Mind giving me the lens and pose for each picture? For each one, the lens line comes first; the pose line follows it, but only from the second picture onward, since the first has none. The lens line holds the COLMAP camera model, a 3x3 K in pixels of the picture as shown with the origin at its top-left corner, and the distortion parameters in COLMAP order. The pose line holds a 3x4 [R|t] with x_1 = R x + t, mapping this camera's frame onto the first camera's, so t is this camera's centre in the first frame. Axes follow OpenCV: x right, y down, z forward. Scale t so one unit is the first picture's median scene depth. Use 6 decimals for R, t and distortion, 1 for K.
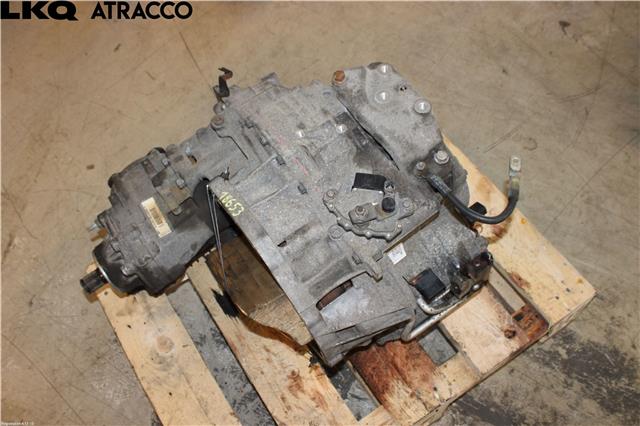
lens RADIAL K [[617.7, 0, 320.2], [0, 617.7, 215.5], [0, 0, 1]] dist [-0.068180, 0.000000]
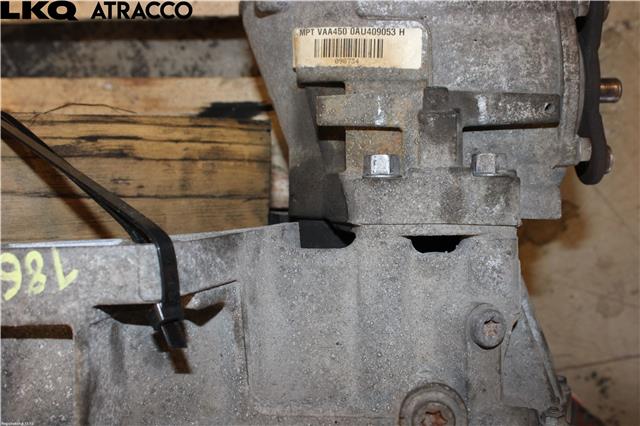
lens RADIAL K [[617.7, 0, 319.5], [0, 617.7, 212.7], [0, 0, 1]] dist [-0.068180, 0.000000]
pose [[-0.545161, 0.815114, 0.195928, -0.207093], [-0.678318, -0.566226, 0.468265, -0.154252], [0.492629, 0.122379, 0.861592, 0.599269]]
